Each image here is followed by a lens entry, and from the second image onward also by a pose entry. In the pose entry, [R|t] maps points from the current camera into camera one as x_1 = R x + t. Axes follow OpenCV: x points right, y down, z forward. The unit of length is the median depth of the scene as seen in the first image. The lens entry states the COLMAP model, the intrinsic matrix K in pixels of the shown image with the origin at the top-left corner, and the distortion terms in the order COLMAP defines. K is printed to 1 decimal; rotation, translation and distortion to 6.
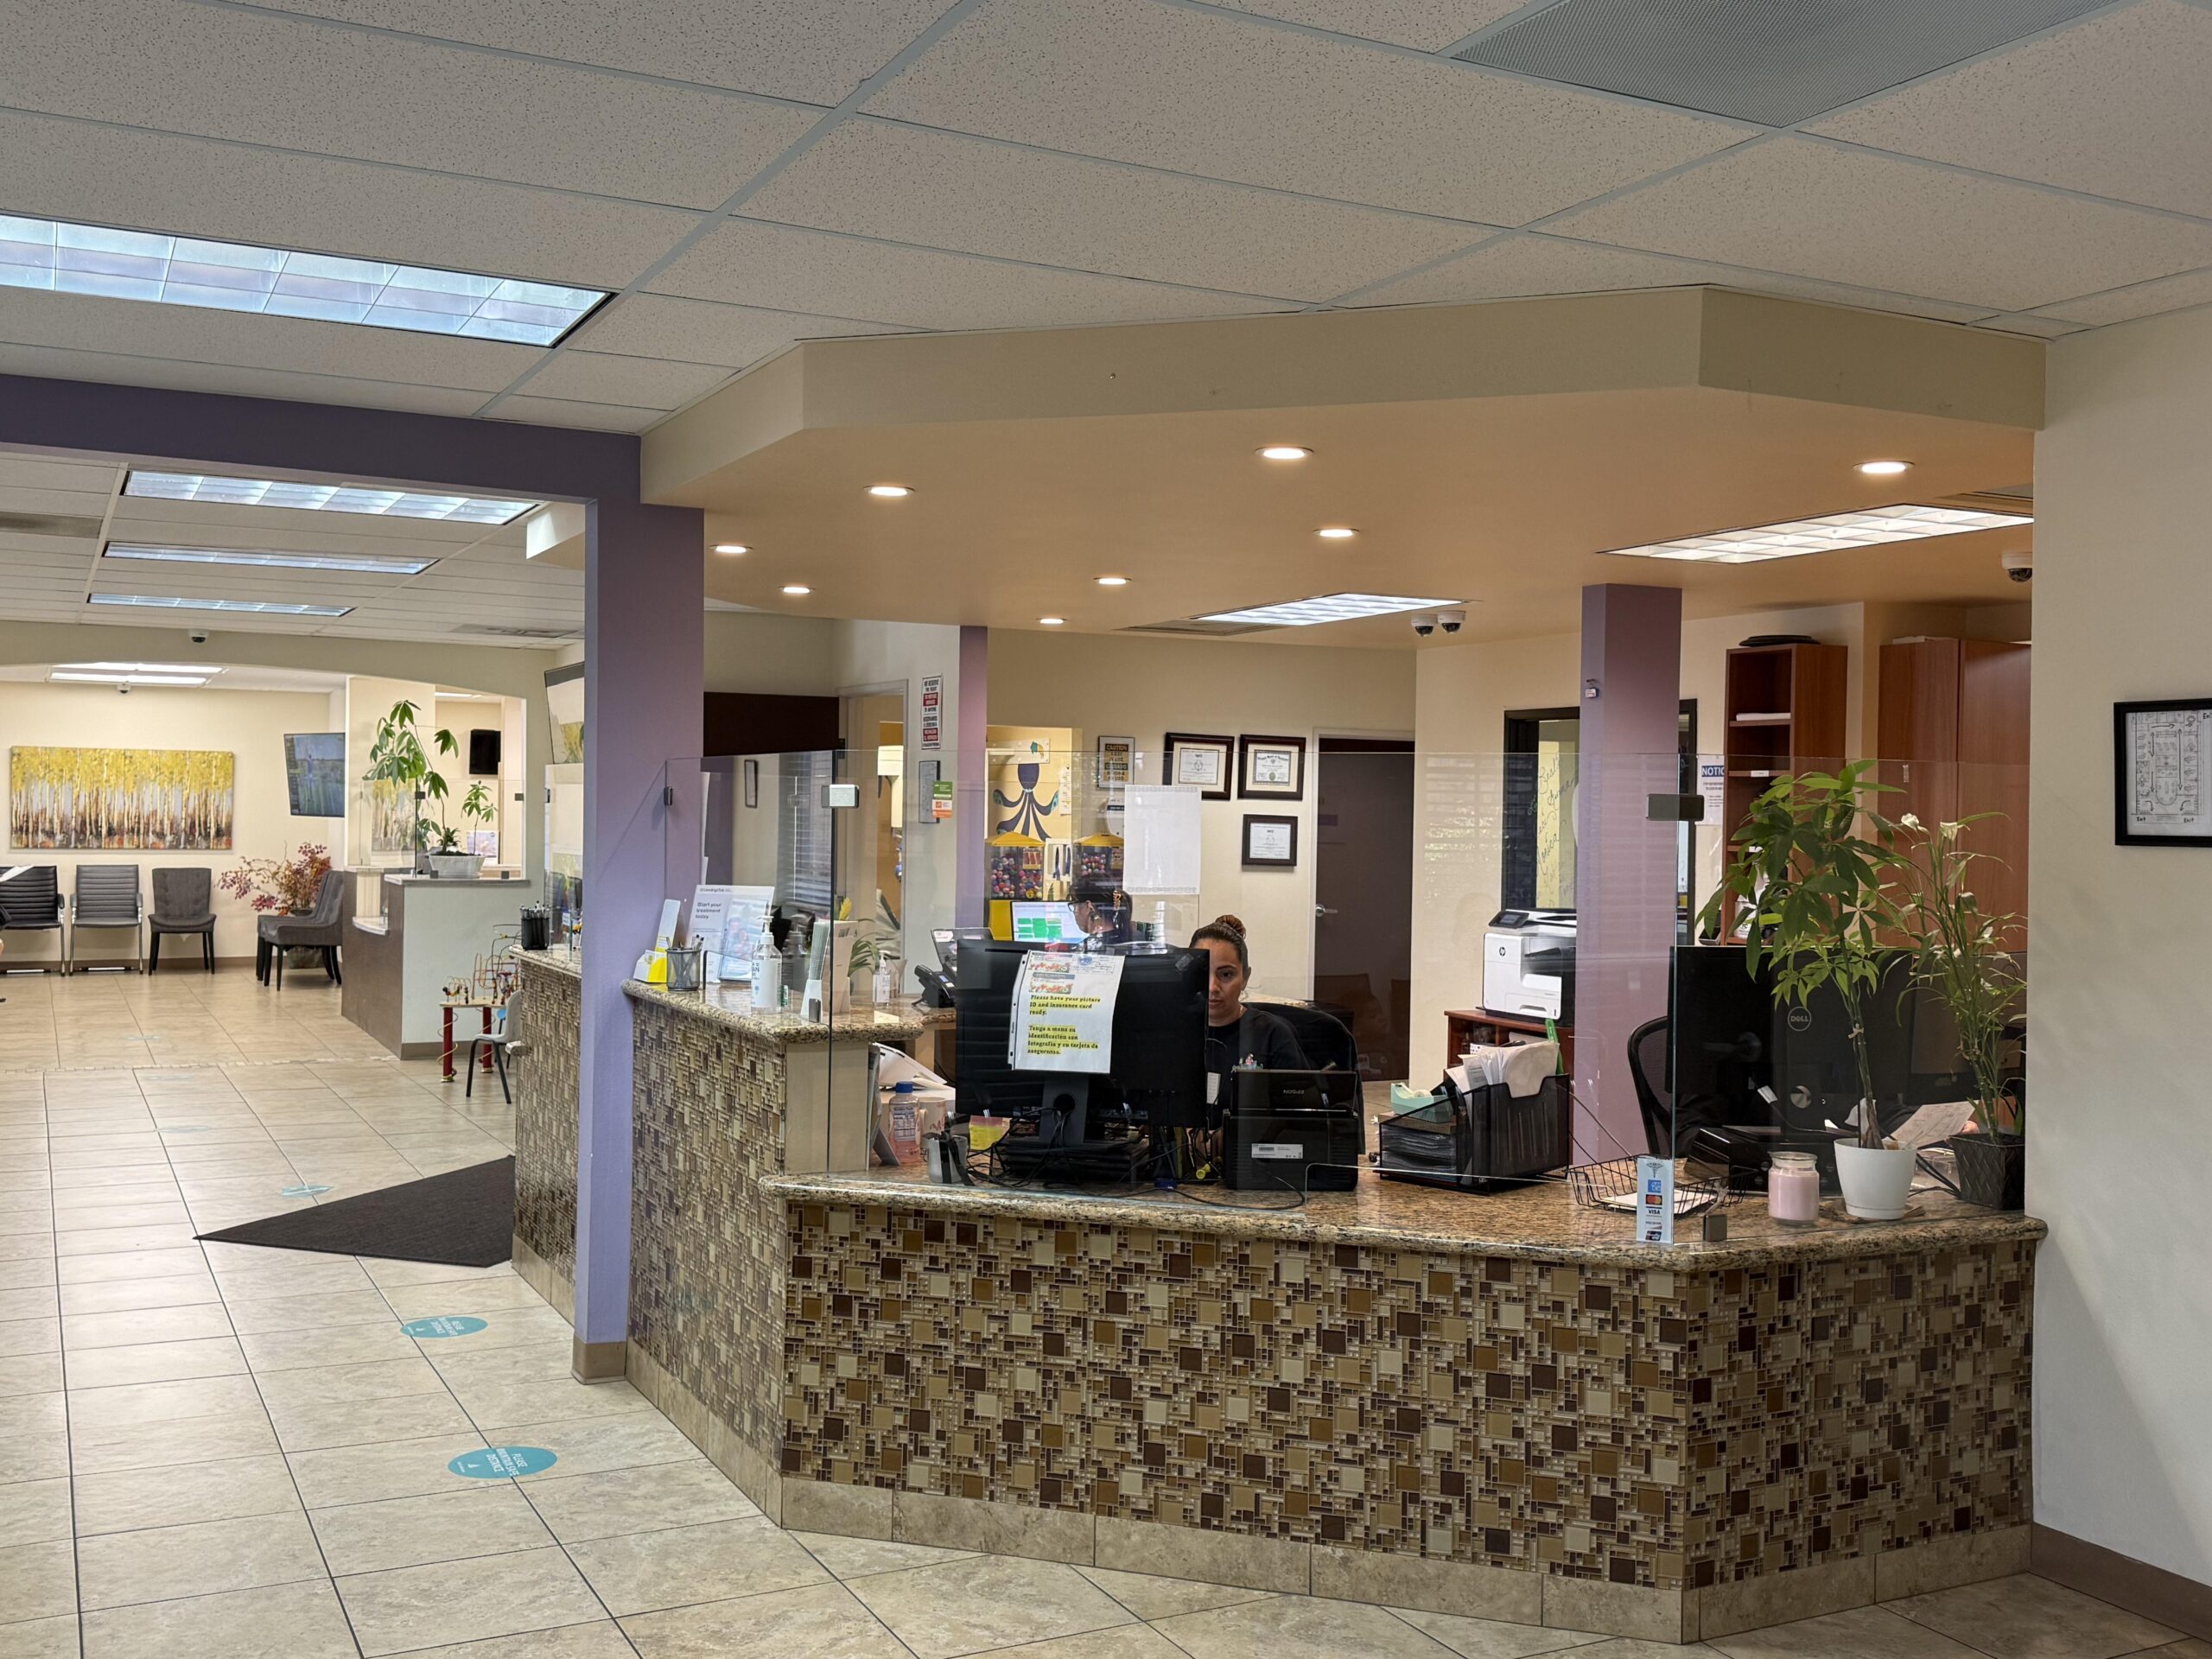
lens RADIAL K [[2066.8, 0, 1106.0], [0, 2066.8, 829.5], [0, 0, 1]] dist [0.152902, -0.321368]
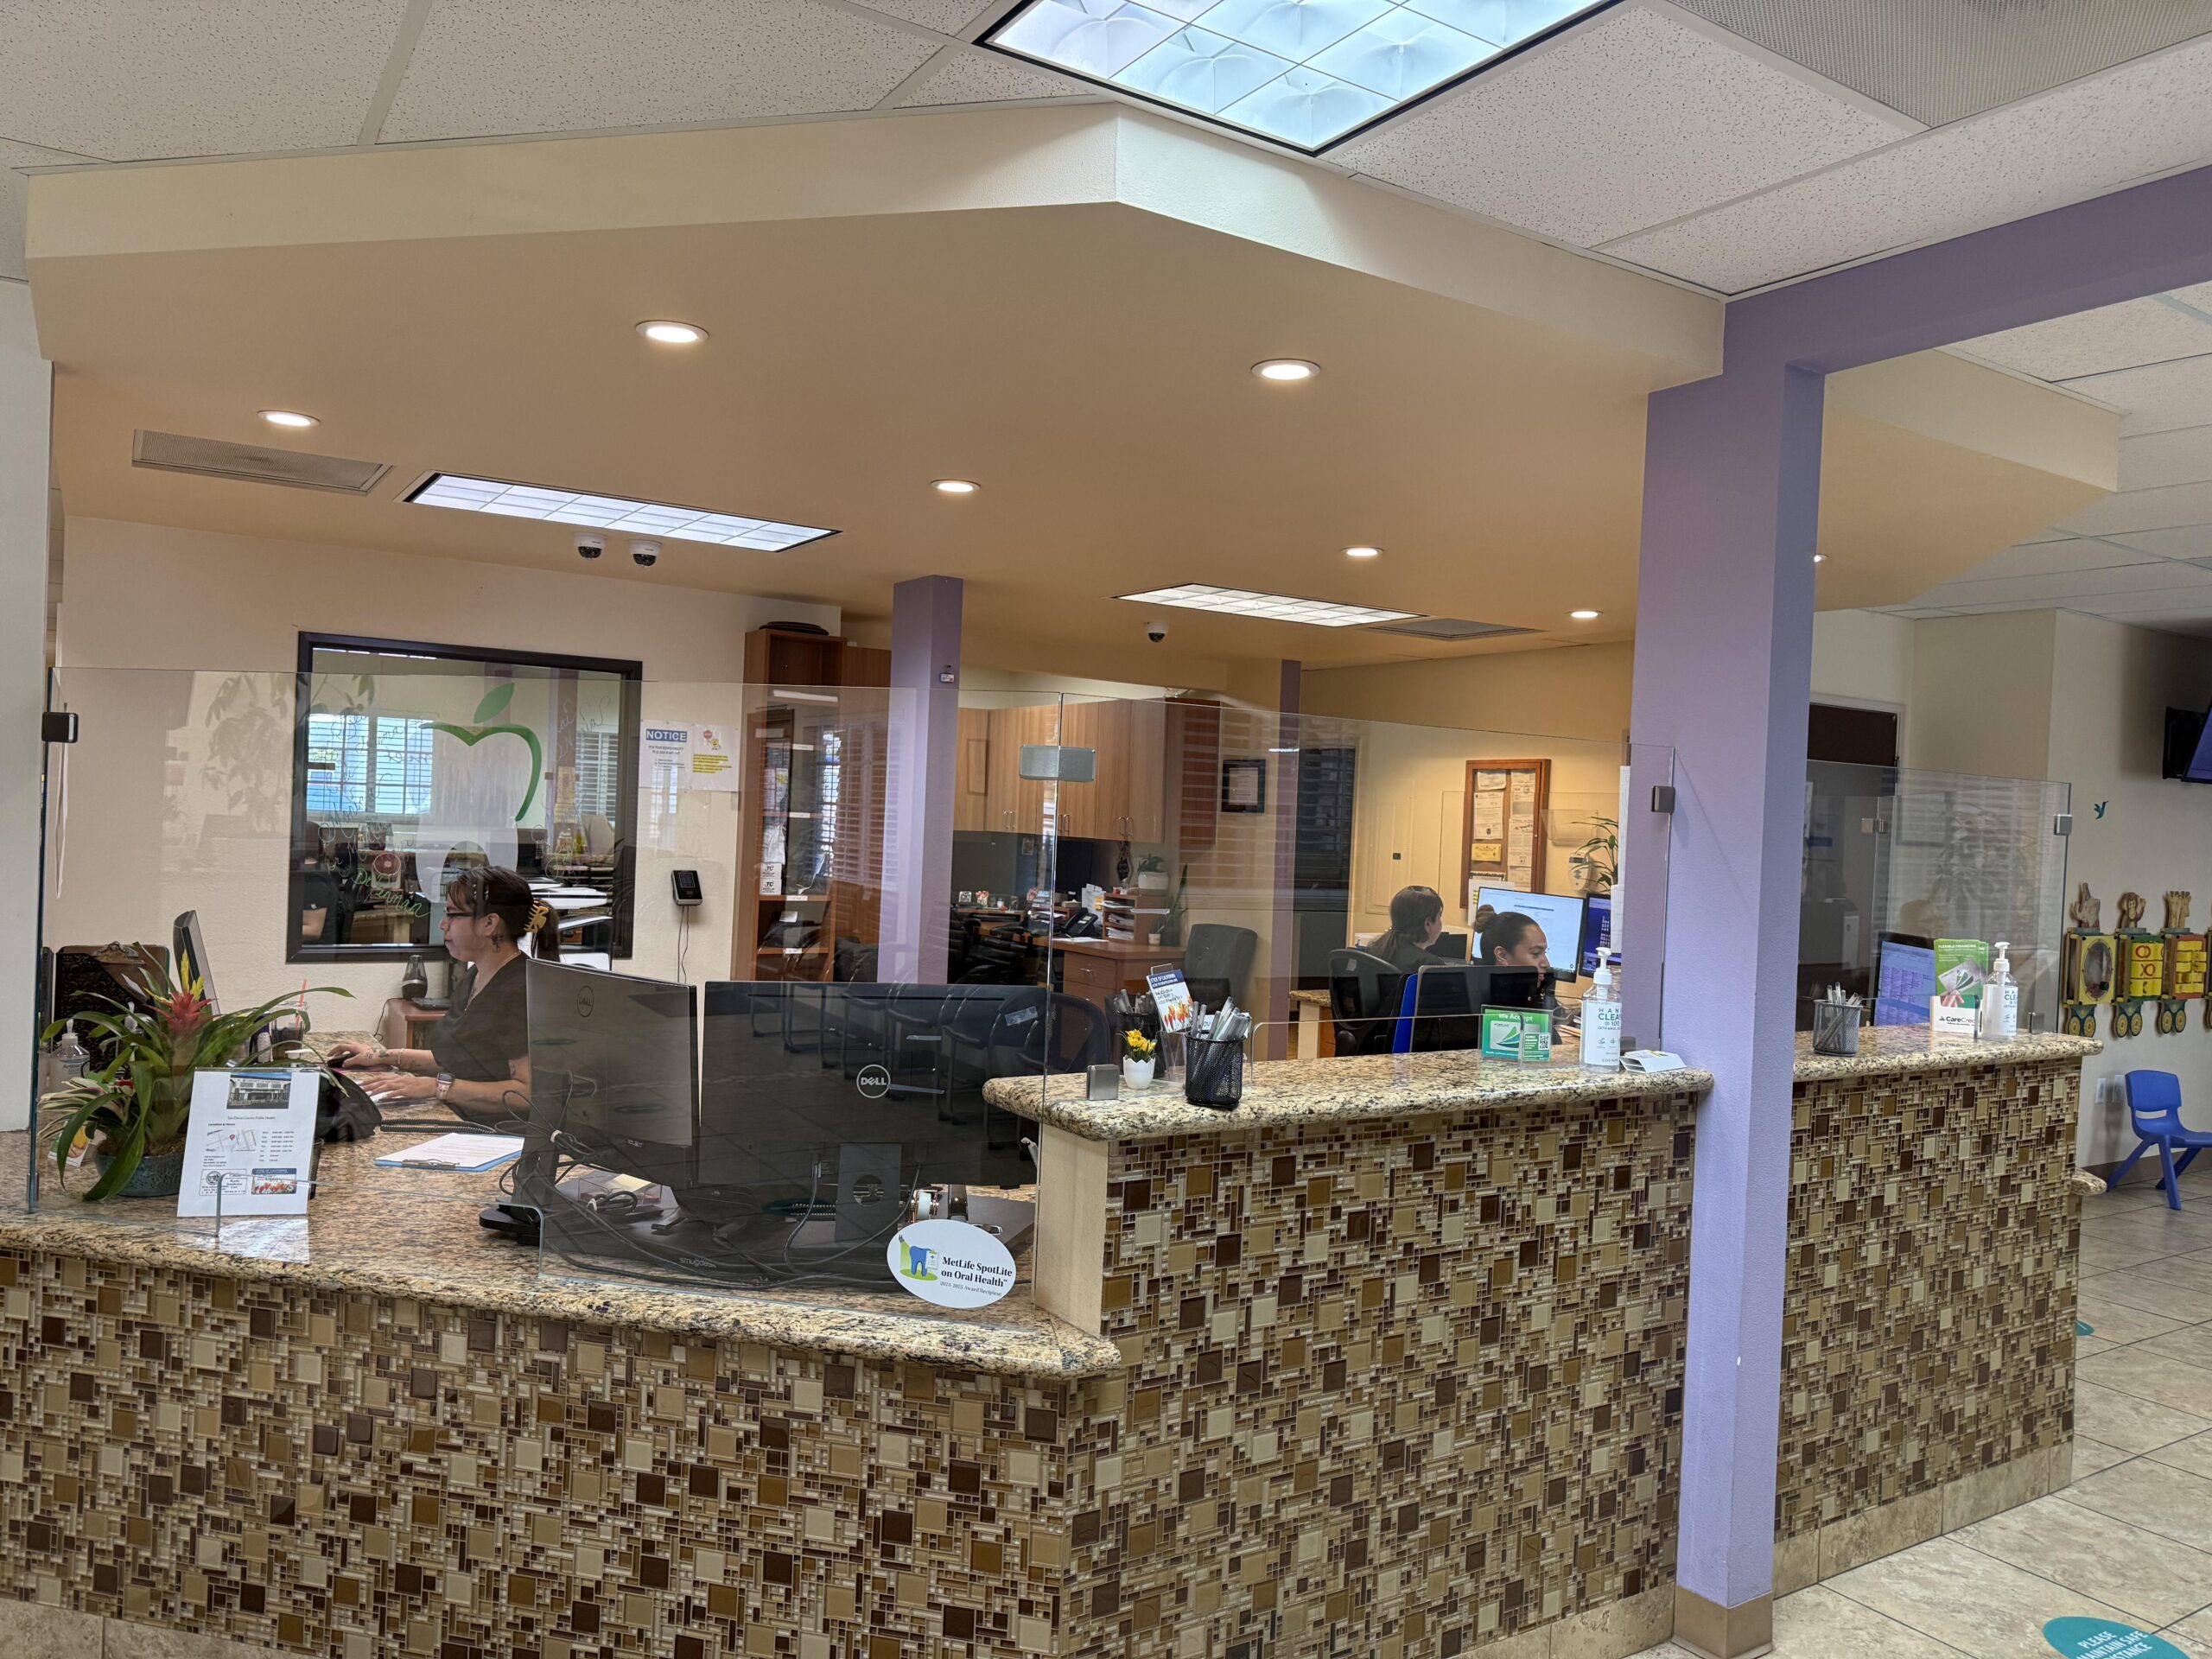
lens RADIAL K [[1560.5, 0, 1099.7], [0, 1560.5, 818.2], [0, 0, 1]] dist [0.035247, -0.032043]
pose [[-0.091675, -0.021555, 0.995556, -0.809338], [-0.035043, 0.999216, 0.018408, -0.014431], [-0.995172, -0.033199, -0.092358, 1.393018]]
